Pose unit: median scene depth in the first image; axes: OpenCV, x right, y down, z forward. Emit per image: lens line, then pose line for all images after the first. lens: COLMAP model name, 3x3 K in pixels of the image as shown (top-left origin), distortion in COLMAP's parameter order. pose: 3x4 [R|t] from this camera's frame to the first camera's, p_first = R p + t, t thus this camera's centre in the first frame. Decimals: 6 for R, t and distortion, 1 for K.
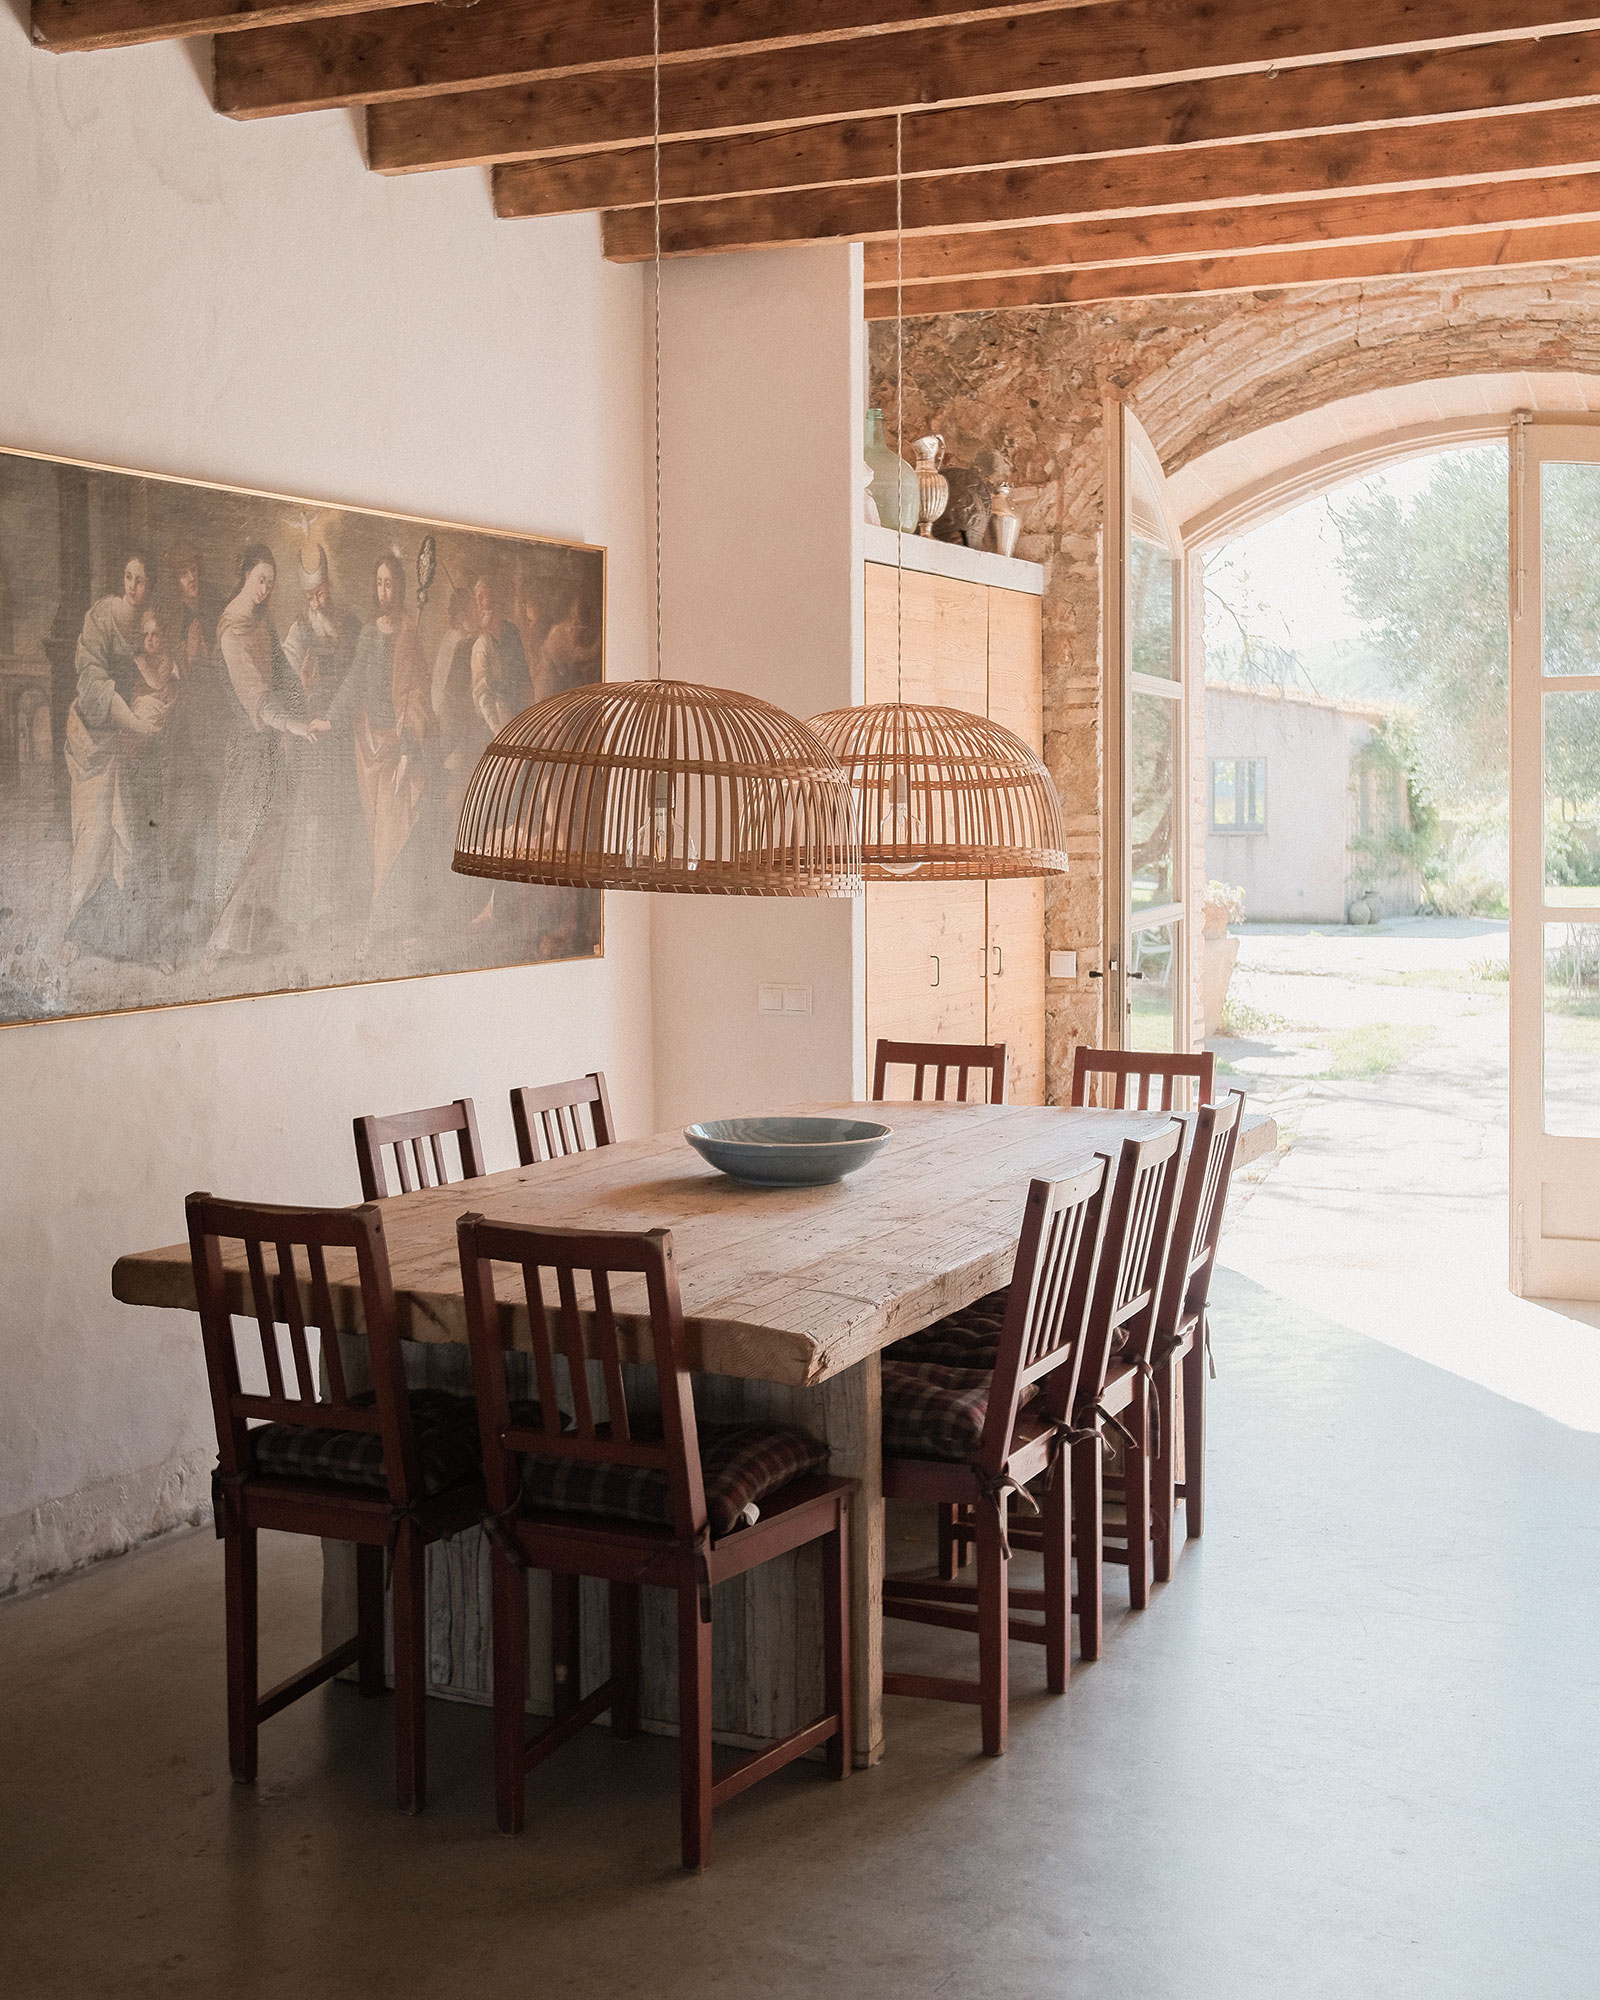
lens RADIAL K [[2395.6, 0, 797.3], [0, 2395.6, 988.7], [0, 0, 1]] dist [-0.089919, 0.000000]
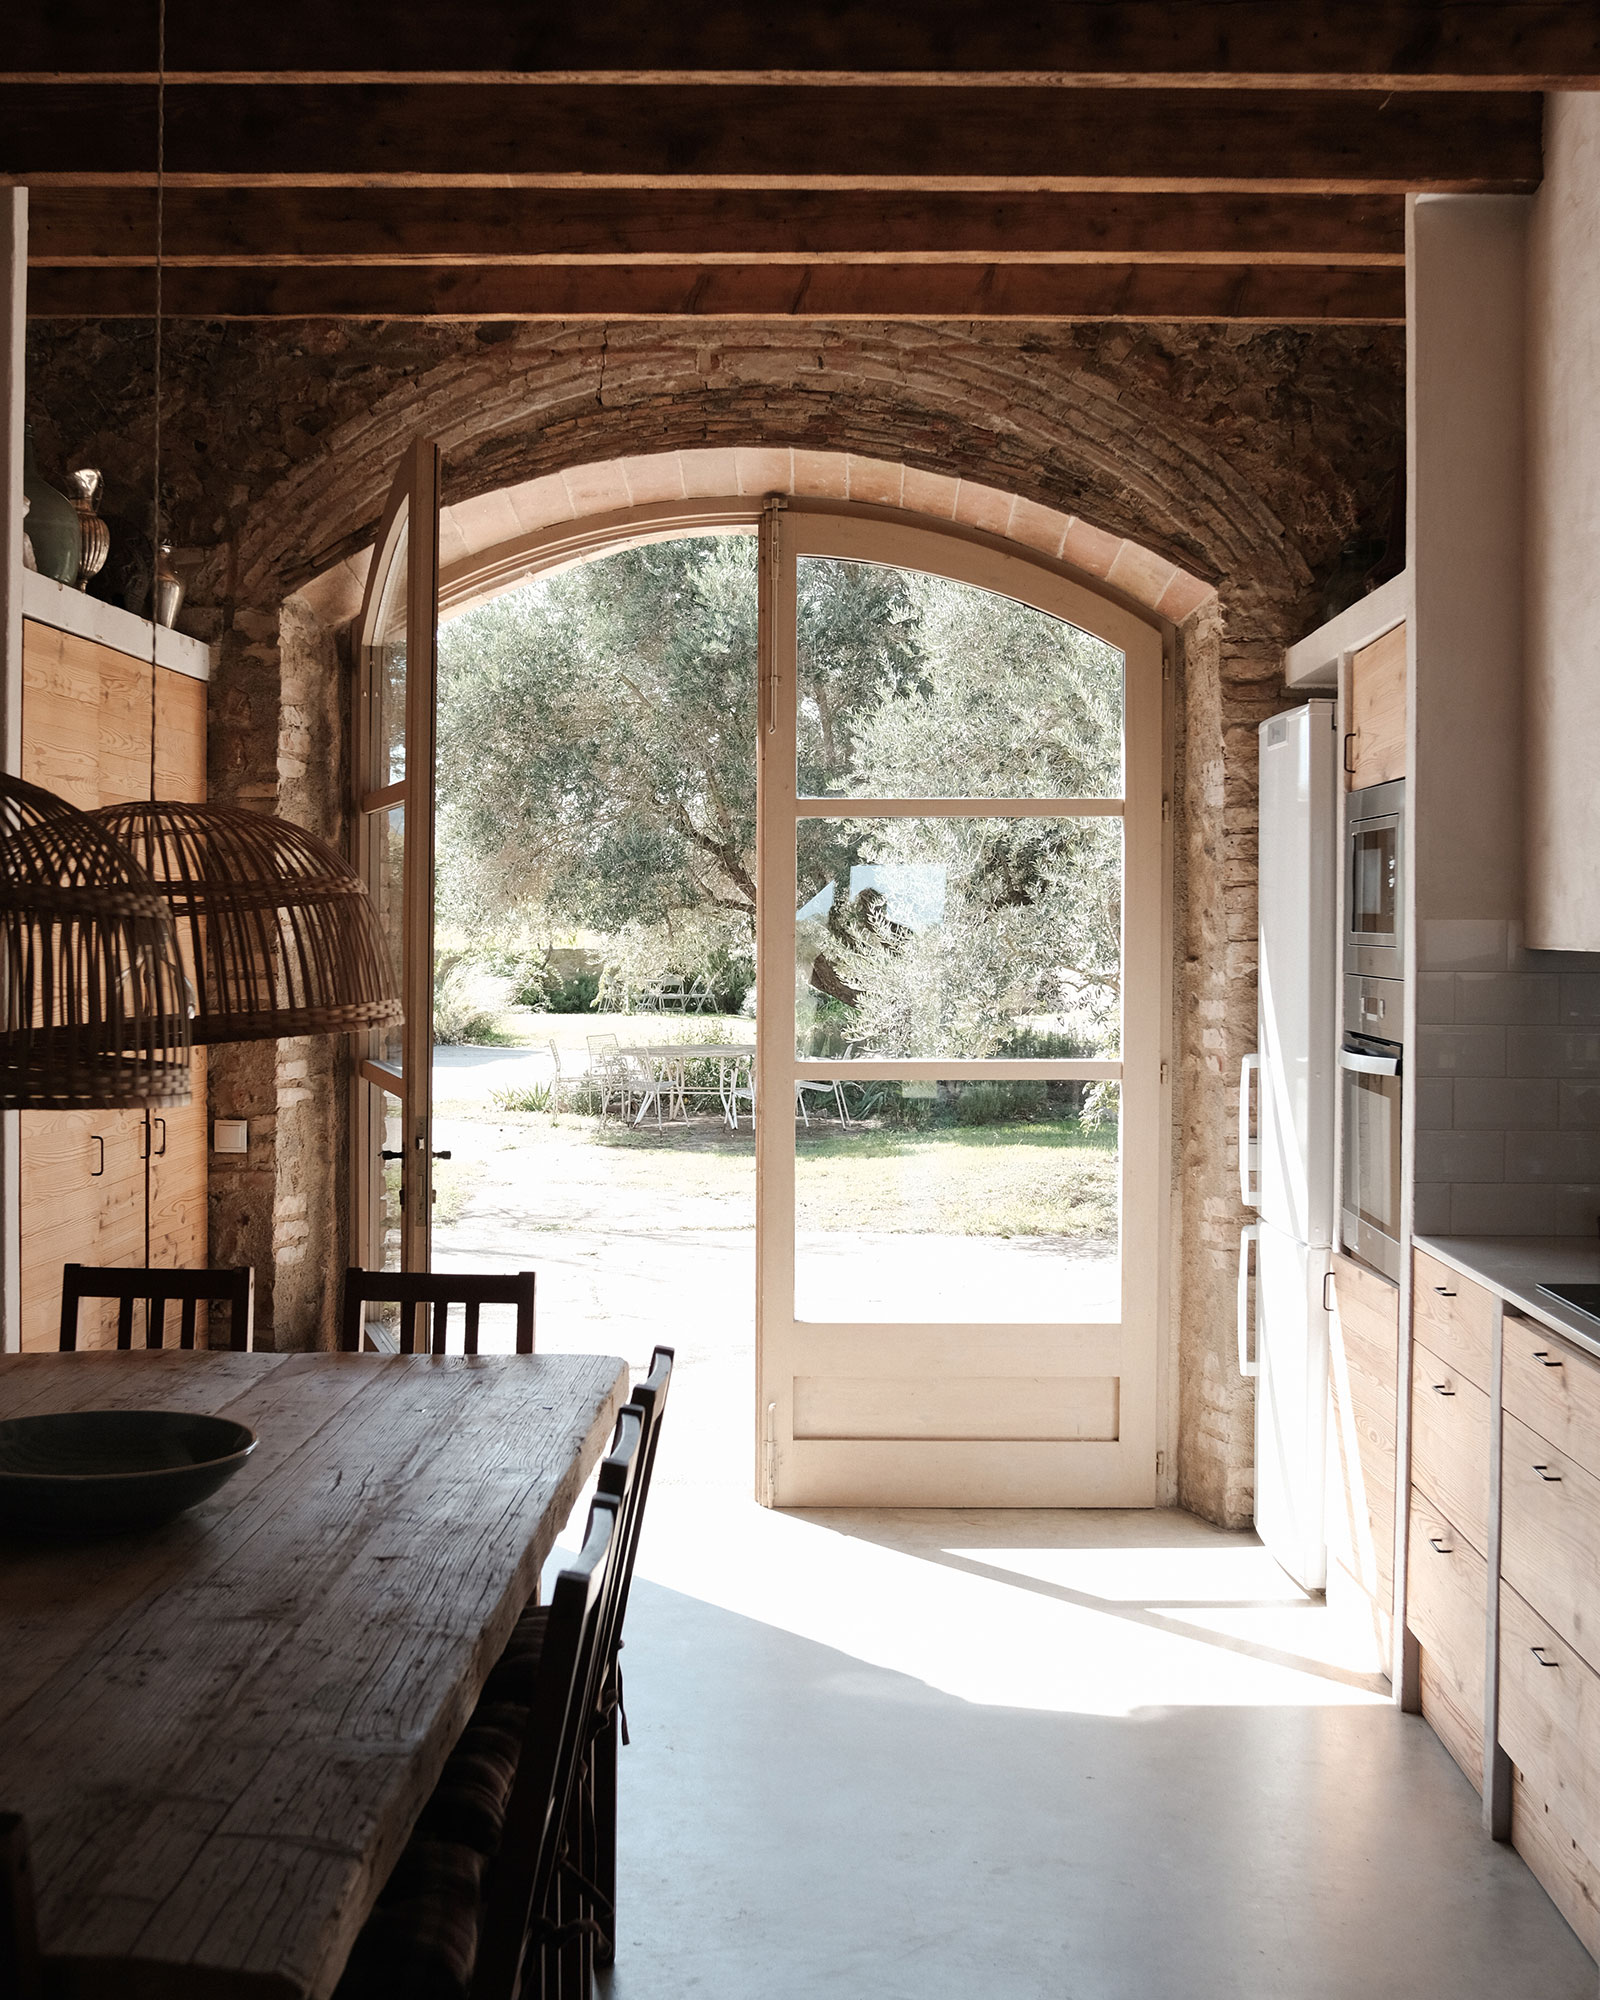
lens RADIAL K [[2395.6, 0, 807.1], [0, 2395.6, 1001.3], [0, 0, 1]] dist [-0.089919, 0.000000]
pose [[0.913217, 0.000609, 0.407473, -0.042699], [0.019048, 0.998842, -0.044182, -0.017919], [-0.407028, 0.048109, 0.912148, 0.196562]]
